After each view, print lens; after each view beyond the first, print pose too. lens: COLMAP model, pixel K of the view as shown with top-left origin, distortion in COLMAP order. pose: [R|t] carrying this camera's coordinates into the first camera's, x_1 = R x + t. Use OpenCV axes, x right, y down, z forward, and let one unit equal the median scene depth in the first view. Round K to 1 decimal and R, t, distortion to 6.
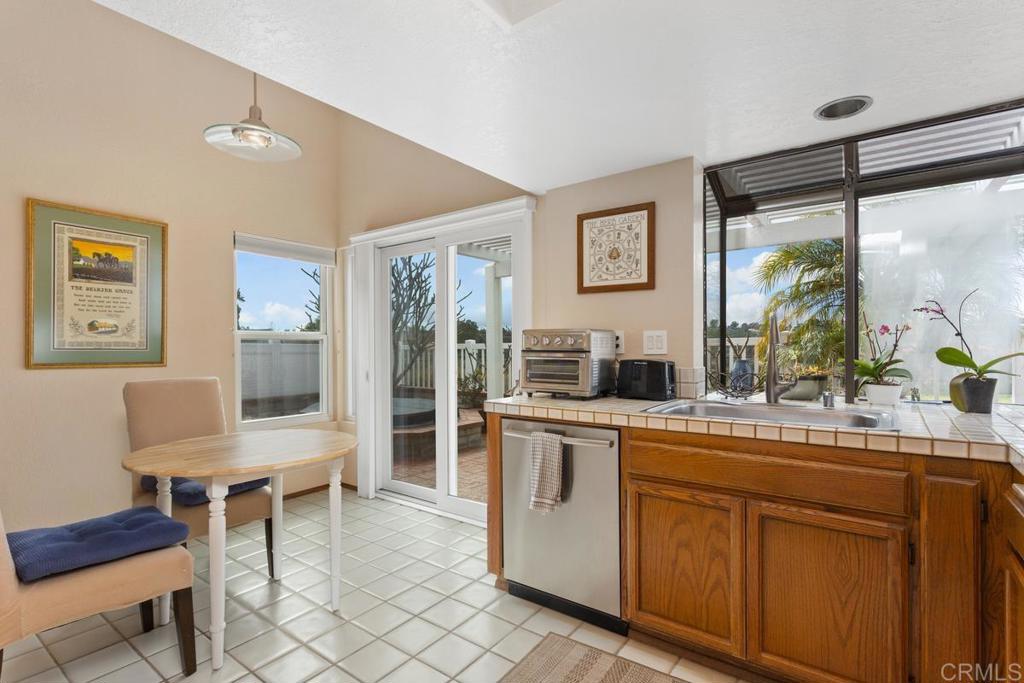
lens RADIAL K [[493.6, 0, 507.1], [0, 493.6, 350.3], [0, 0, 1]] dist [-0.001359, -0.000540]
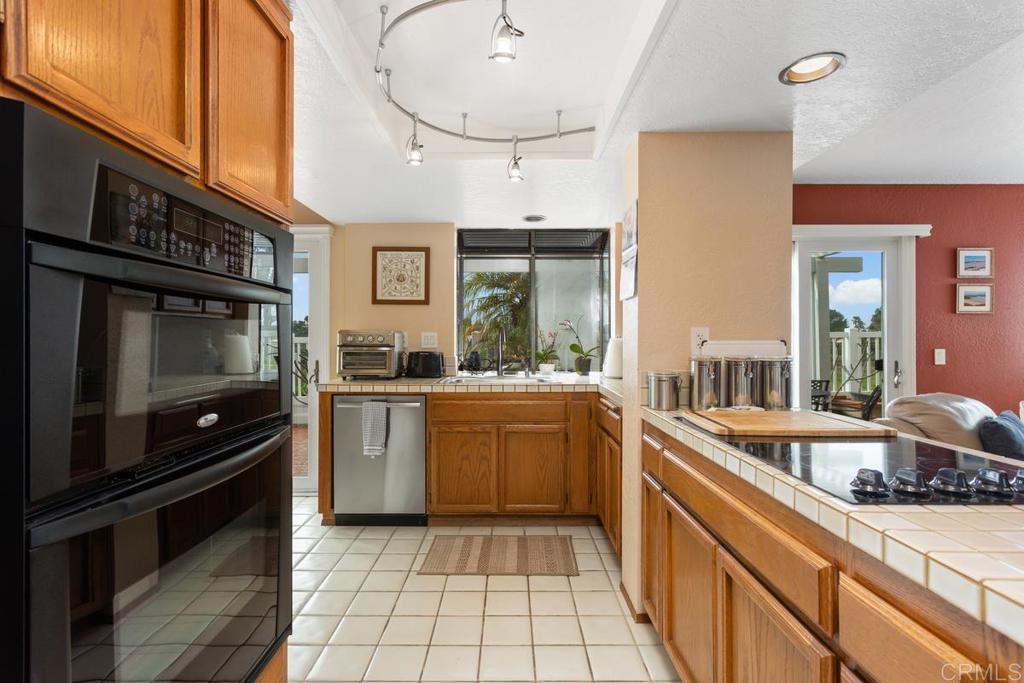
lens RADIAL K [[488.0, 0, 510.4], [0, 488.0, 334.6], [0, 0, 1]] dist [-0.000670, 0.000088]
pose [[0.798712, 0.012348, 0.601586, -0.400867], [0.000346, 0.999780, -0.020979, -0.001051], [-0.601713, 0.016965, 0.798532, -0.341567]]
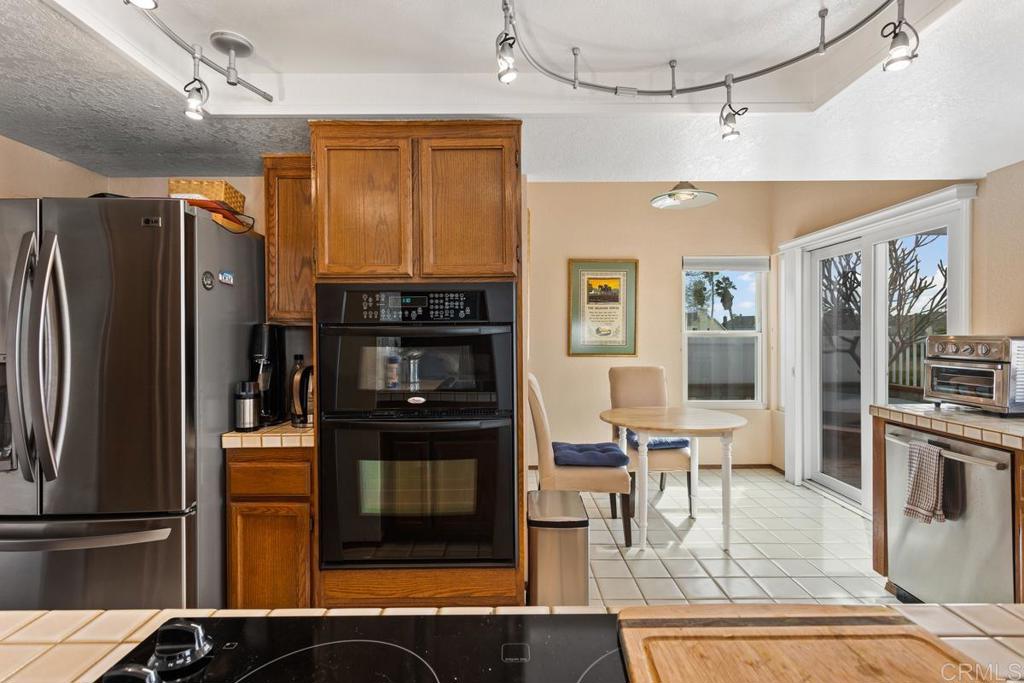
lens RADIAL K [[488.0, 0, 510.4], [0, 488.0, 334.6], [0, 0, 1]] dist [-0.000670, 0.000088]
pose [[0.600177, 0.003065, -0.799862, 0.308457], [-0.003984, 0.999992, 0.000843, -0.042110], [0.799858, 0.002681, 0.600184, -0.221531]]
